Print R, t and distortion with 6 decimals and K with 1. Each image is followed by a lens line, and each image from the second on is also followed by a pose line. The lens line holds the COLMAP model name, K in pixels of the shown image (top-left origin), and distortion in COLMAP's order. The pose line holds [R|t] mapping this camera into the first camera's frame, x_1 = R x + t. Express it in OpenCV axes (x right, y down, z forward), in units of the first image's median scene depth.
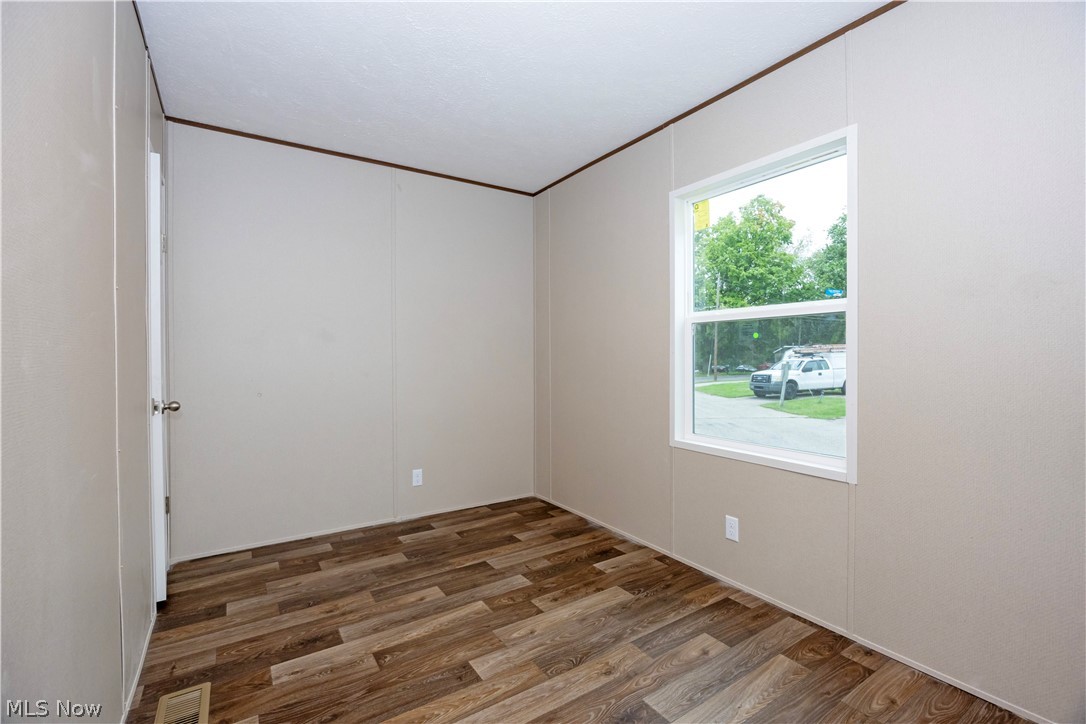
lens RADIAL K [[472.2, 0, 544.1], [0, 472.2, 350.5], [0, 0, 1]] dist [-0.014794, -0.000072]
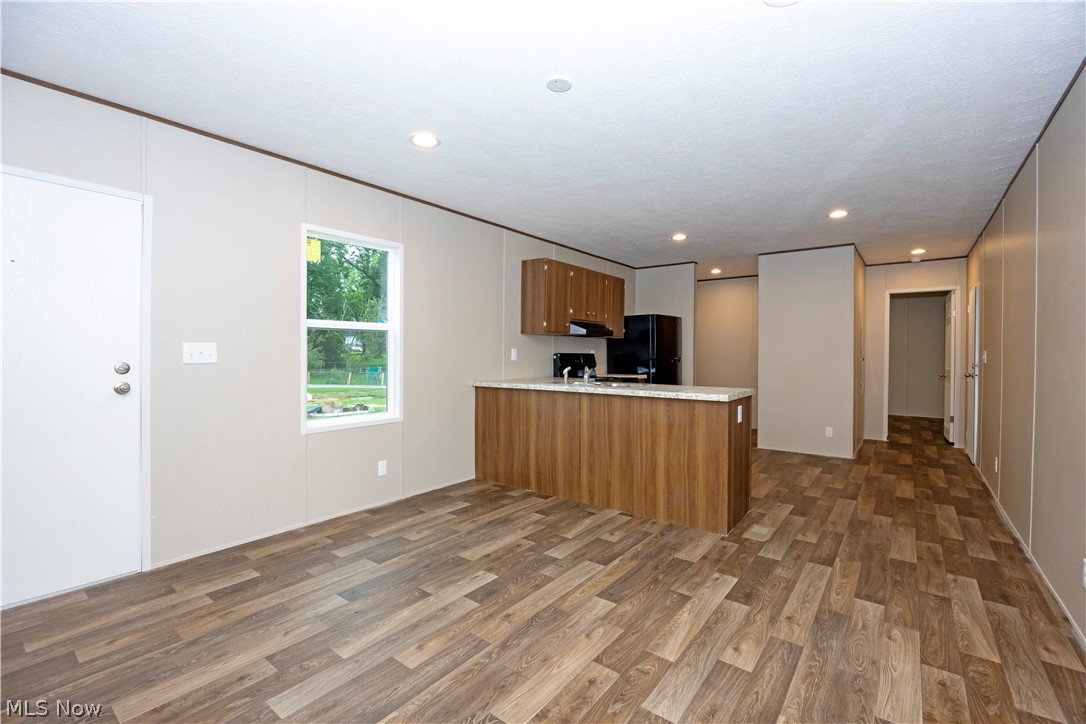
lens RADIAL K [[471.2, 0, 543.0], [0, 471.2, 362.0], [0, 0, 1]] dist [-0.001799, -0.005726]
pose [[-0.947215, 0.005627, -0.320550, 0.368537], [0.002423, 0.999943, 0.010394, 0.000427], [0.320590, 0.009069, -0.947175, 1.831742]]
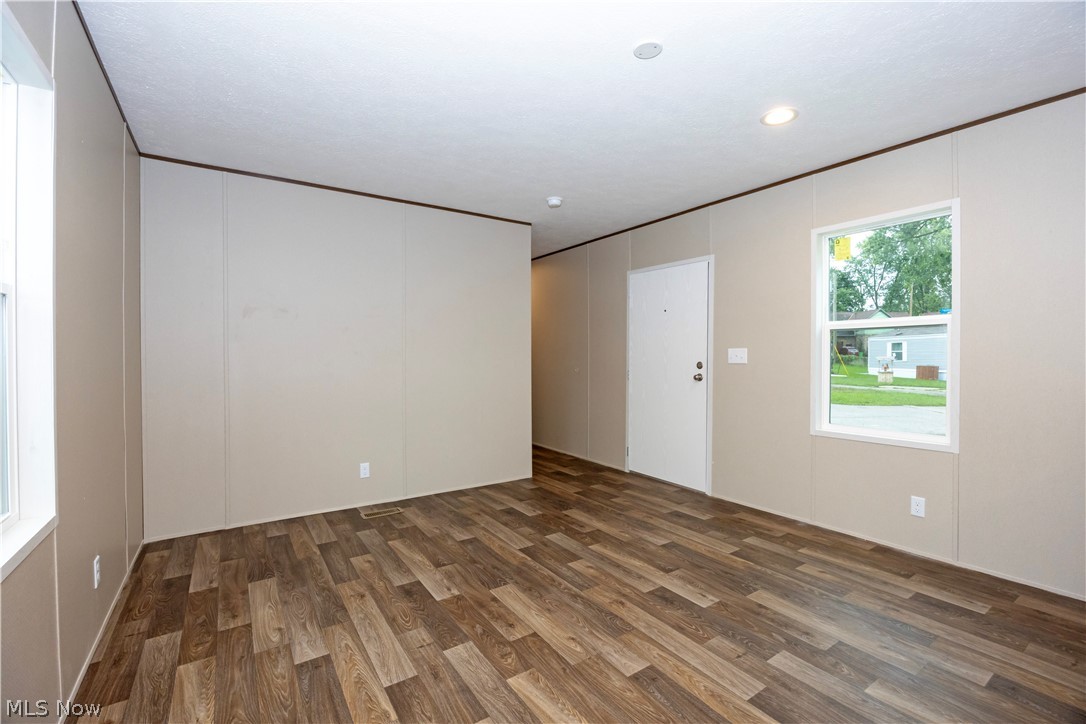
lens RADIAL K [[472.2, 0, 544.1], [0, 472.2, 350.5], [0, 0, 1]] dist [-0.014794, -0.000072]
pose [[-0.008423, 0.018254, 0.999798, -0.986890], [-0.005500, 0.999817, -0.018300, 0.004527], [-0.999949, -0.005653, -0.008321, 1.021561]]
